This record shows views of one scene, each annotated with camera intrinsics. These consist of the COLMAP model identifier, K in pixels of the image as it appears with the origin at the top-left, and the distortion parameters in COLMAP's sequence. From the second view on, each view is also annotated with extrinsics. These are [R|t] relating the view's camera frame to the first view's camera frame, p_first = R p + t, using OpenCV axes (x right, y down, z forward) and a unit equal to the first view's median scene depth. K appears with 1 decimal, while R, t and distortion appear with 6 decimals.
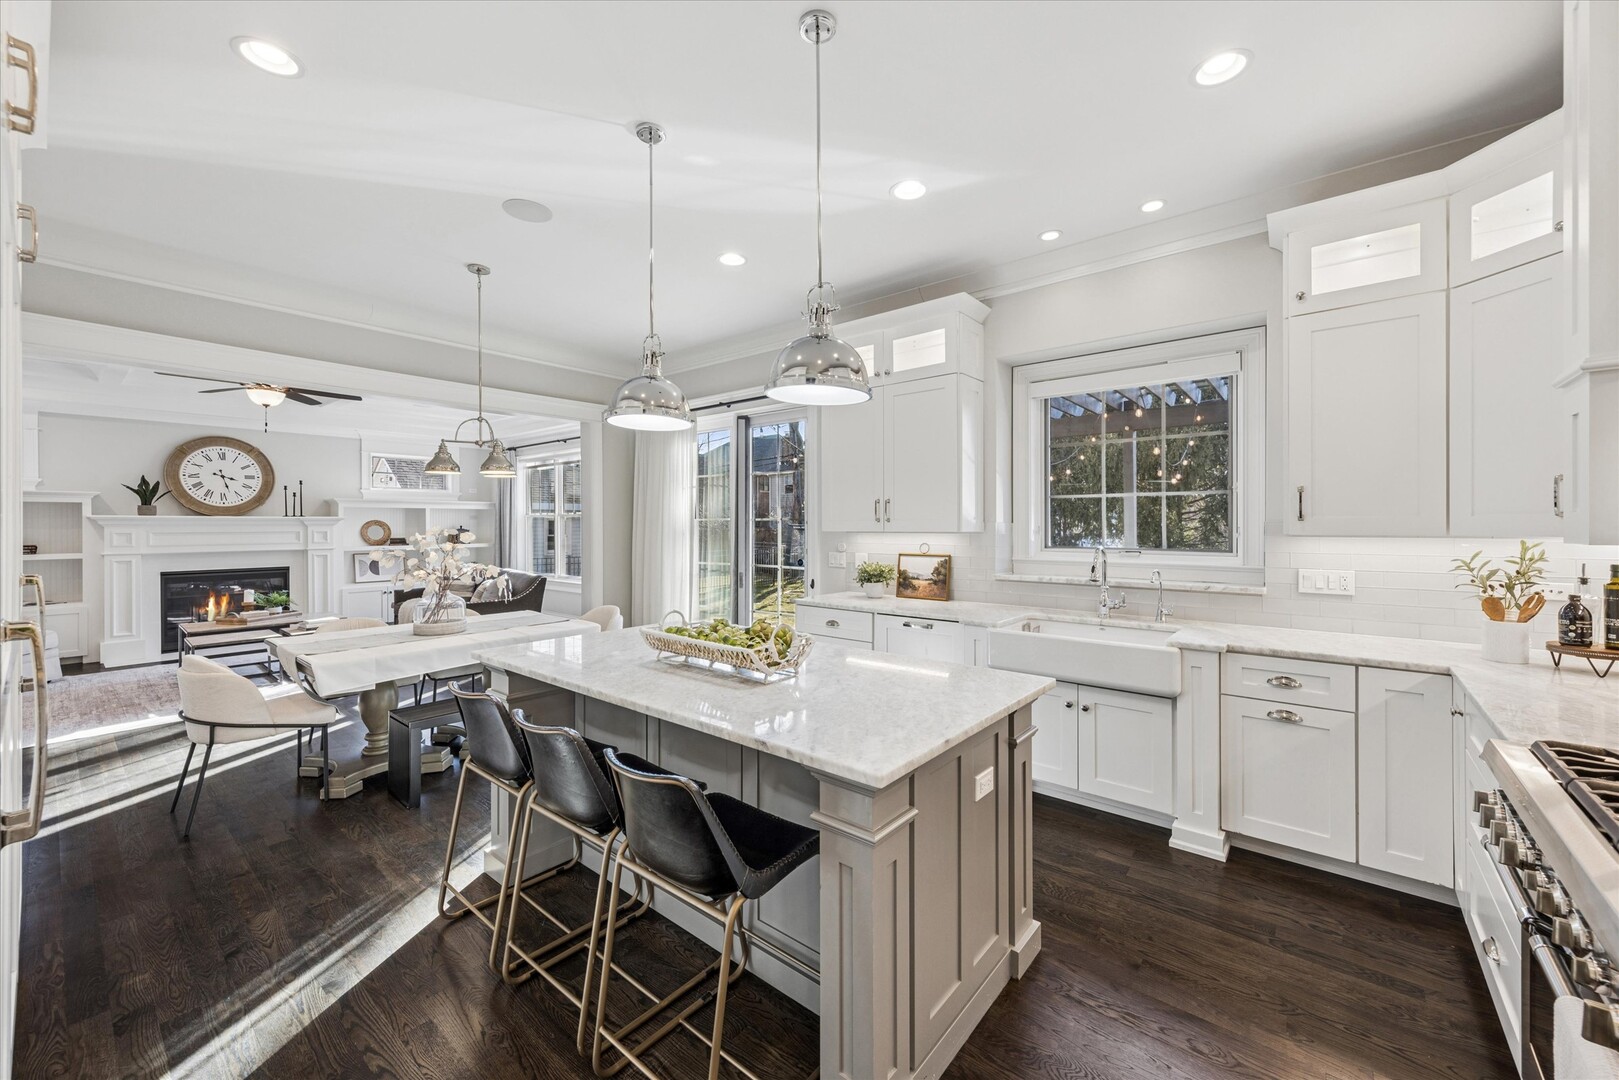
lens RADIAL K [[630.1, 0, 812.4], [0, 630.1, 530.4], [0, 0, 1]] dist [0.003496, 0.000414]
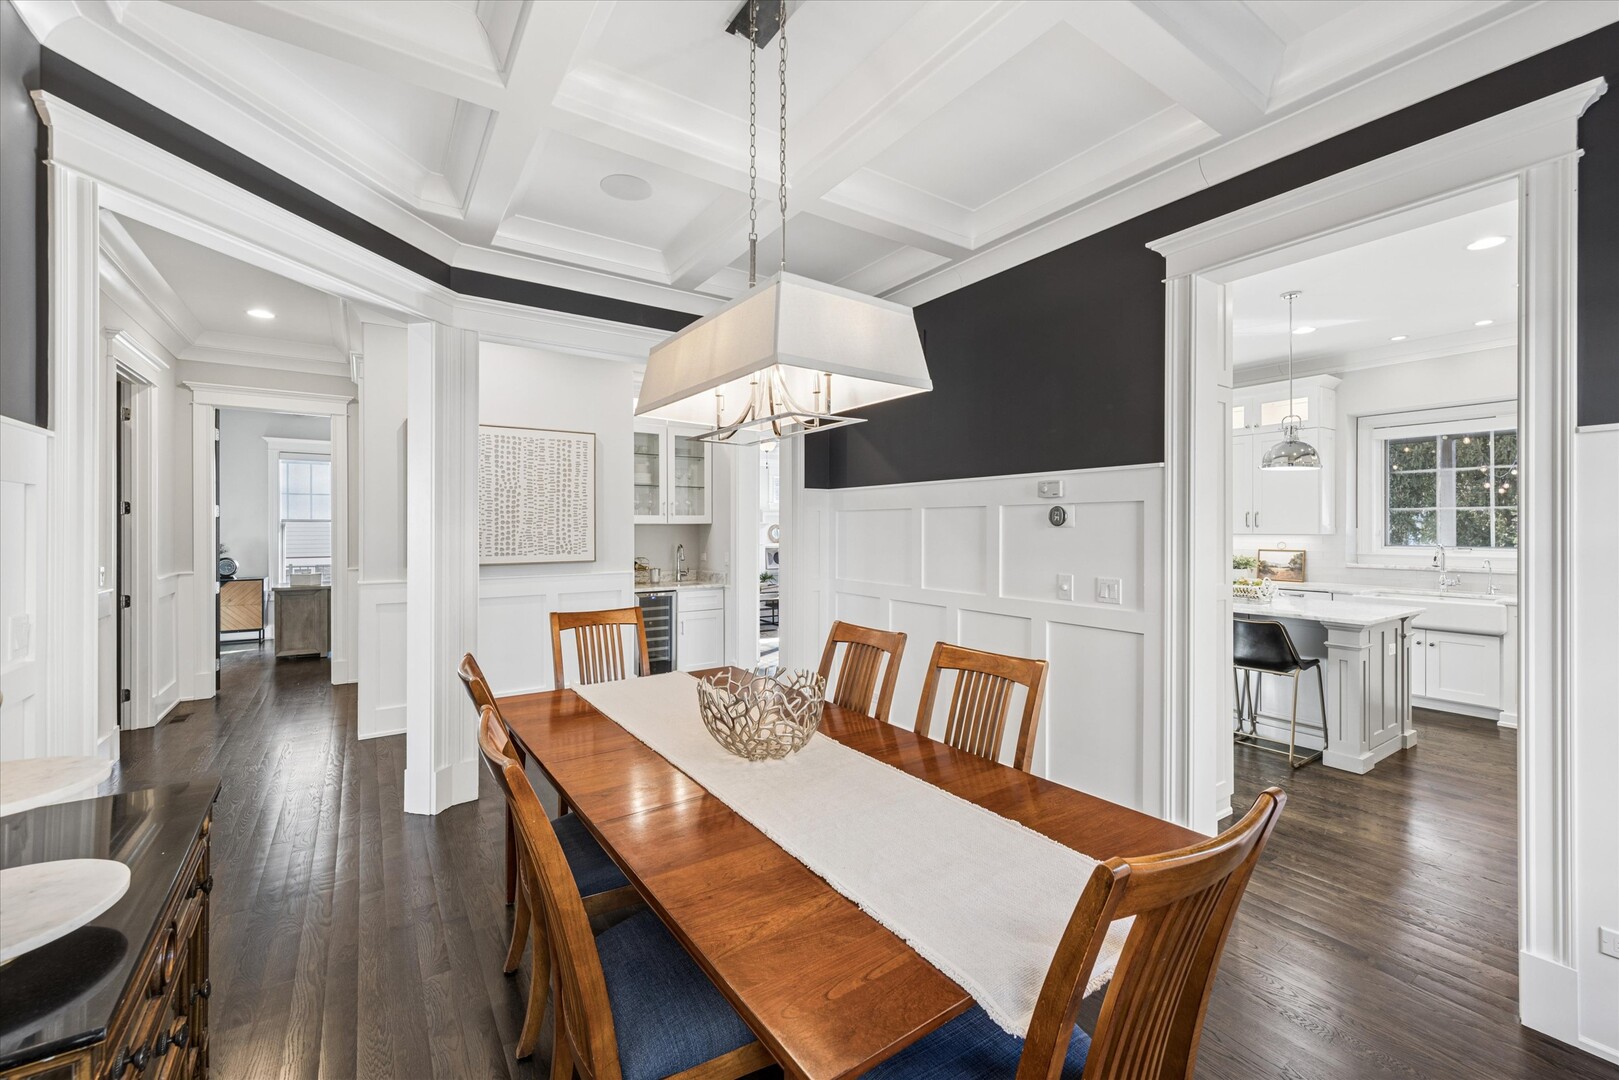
lens RADIAL K [[664.0, 0, 803.5], [0, 664.0, 532.4], [0, 0, 1]] dist [0.004769, 0.000478]
pose [[0.958431, -0.004547, -0.285289, -0.287424], [0.006665, 0.999957, 0.006455, -0.012245], [0.285247, -0.008088, 0.958420, -0.506616]]
